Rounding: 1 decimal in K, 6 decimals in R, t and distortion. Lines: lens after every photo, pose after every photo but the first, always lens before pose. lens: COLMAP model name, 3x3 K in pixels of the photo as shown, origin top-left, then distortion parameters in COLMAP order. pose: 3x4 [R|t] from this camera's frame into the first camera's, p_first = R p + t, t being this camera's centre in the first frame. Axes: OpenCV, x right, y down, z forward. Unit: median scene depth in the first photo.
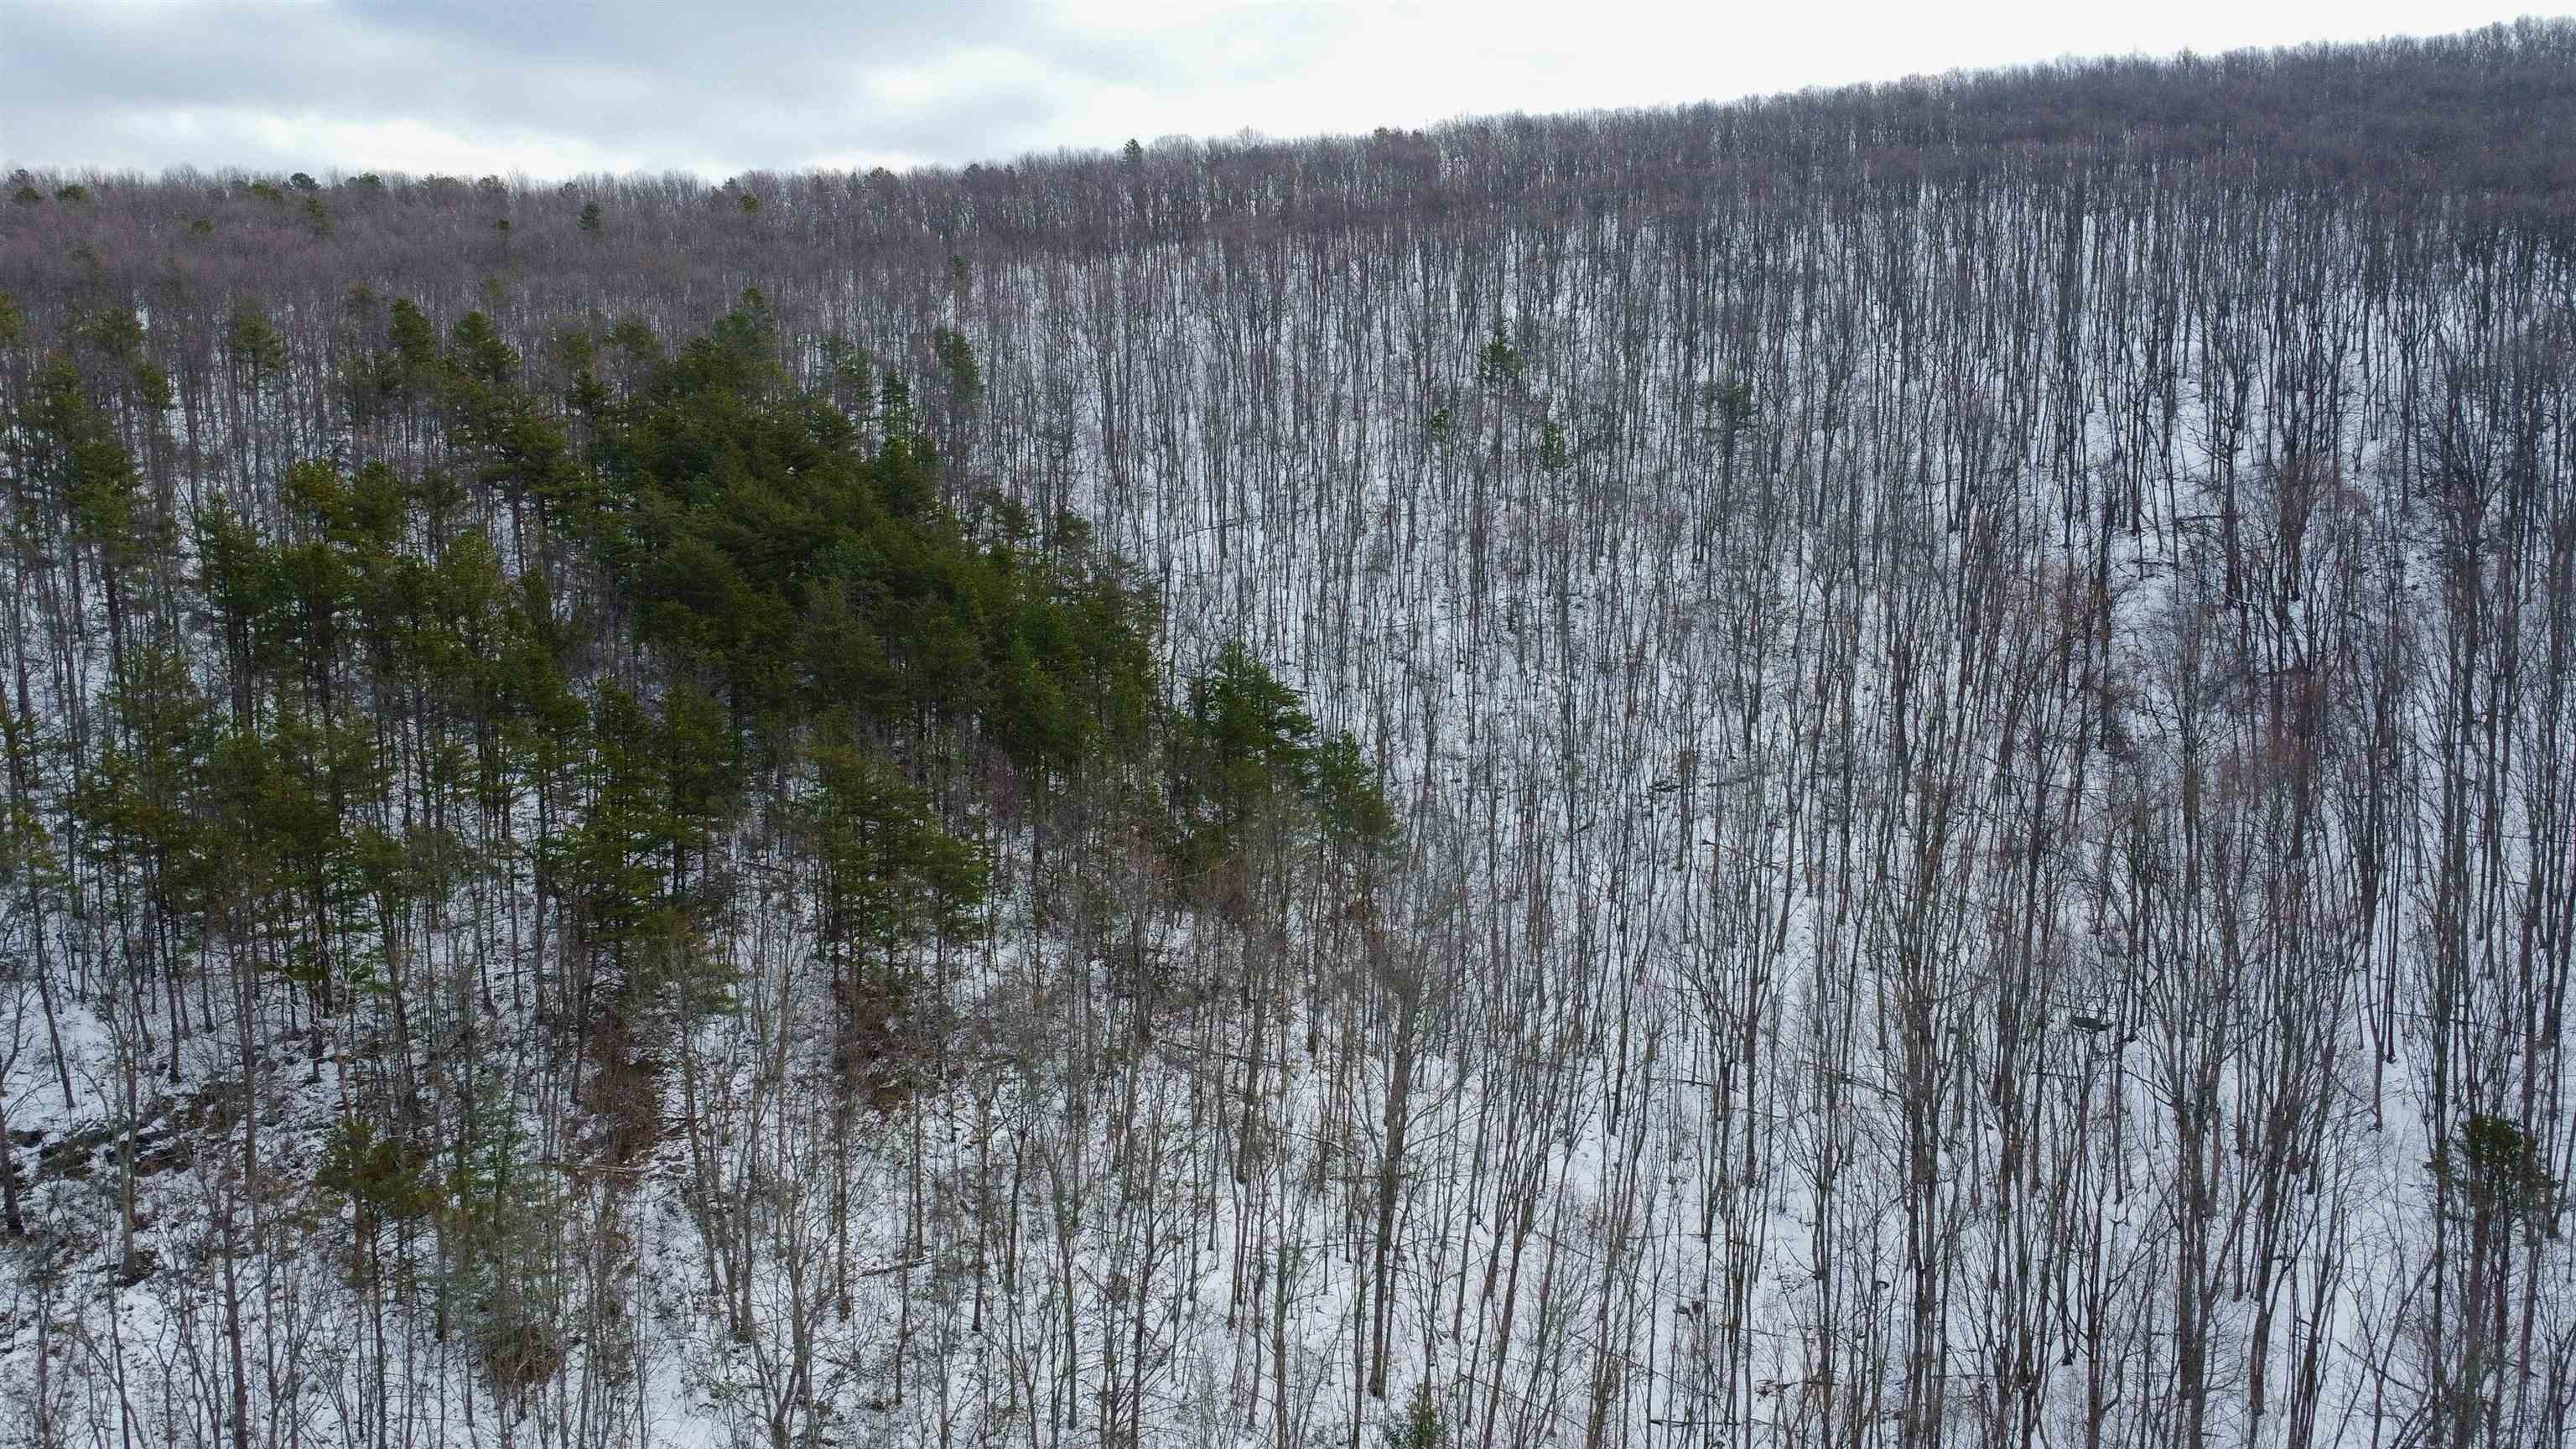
lens RADIAL K [[1848.8, 0, 1288.0], [0, 1848.8, 724.5], [0, 0, 1]] dist [-0.049307, 0.005486]
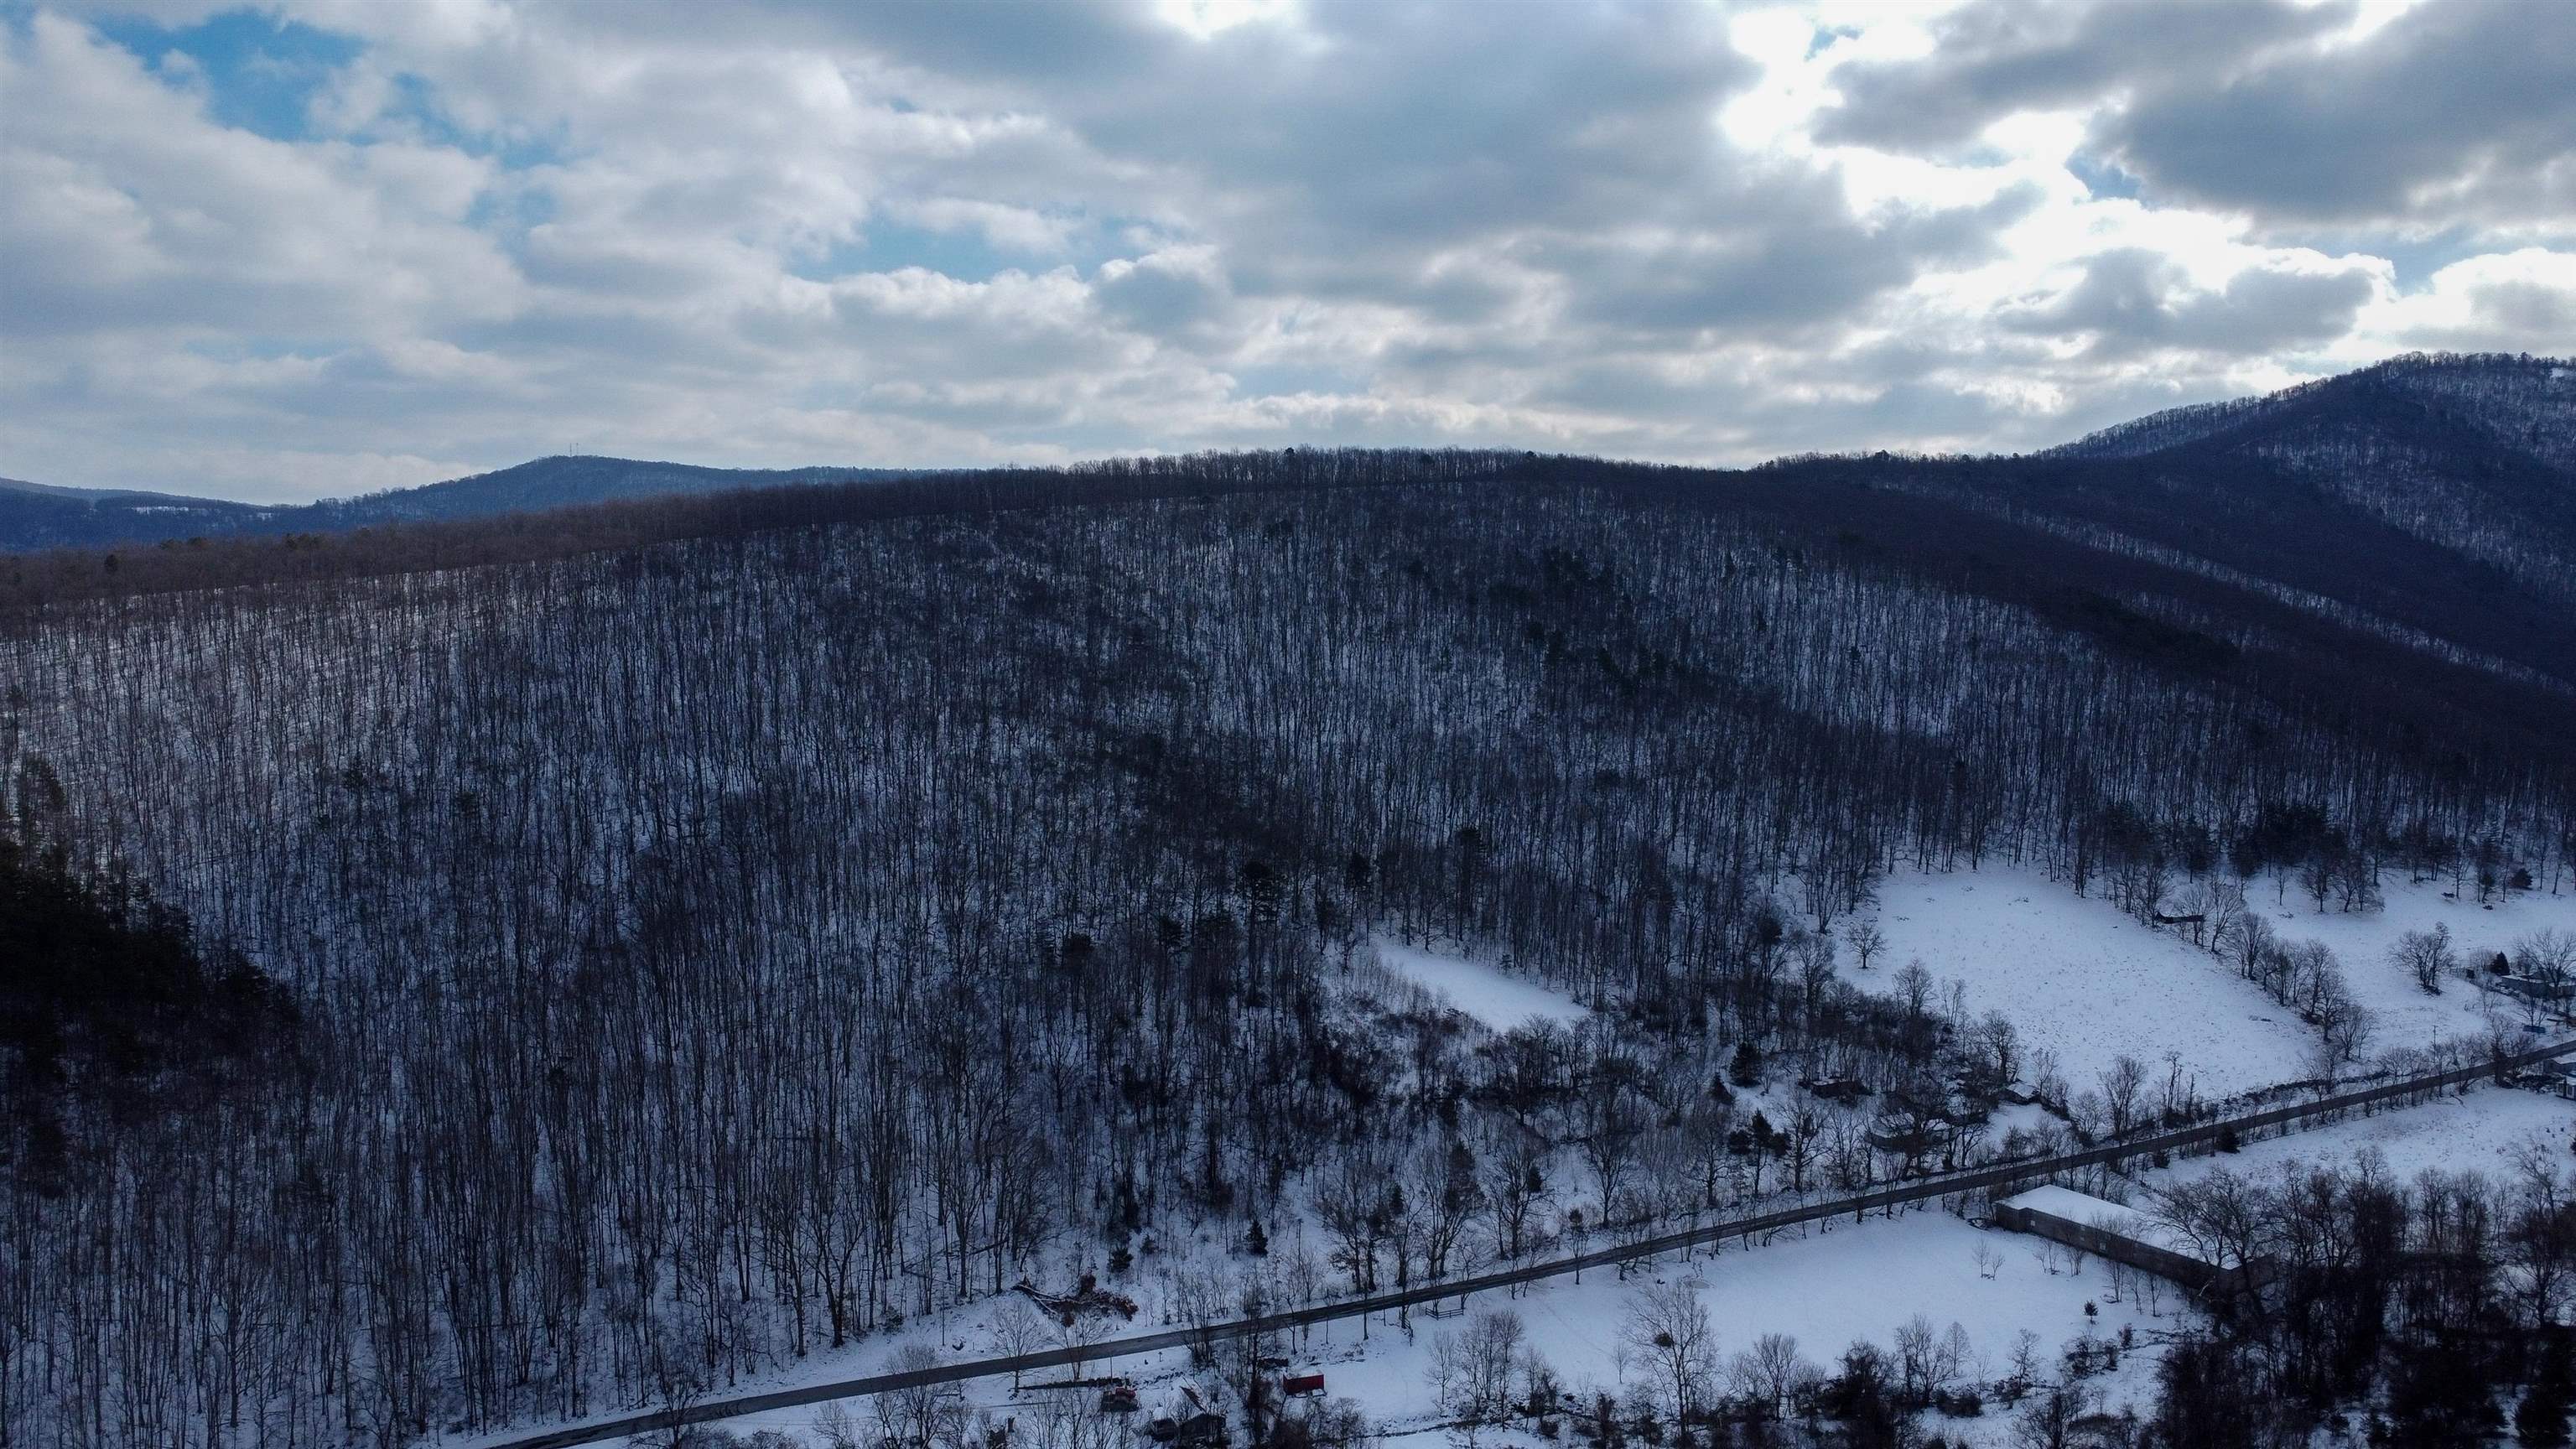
lens RADIAL K [[1848.8, 0, 1288.0], [0, 1848.8, 724.5], [0, 0, 1]] dist [-0.049307, 0.005486]
pose [[0.855003, -0.027365, 0.517901, -0.084503], [0.048622, 0.998438, -0.027514, -0.239630], [-0.516339, 0.048706, 0.854998, -2.156134]]
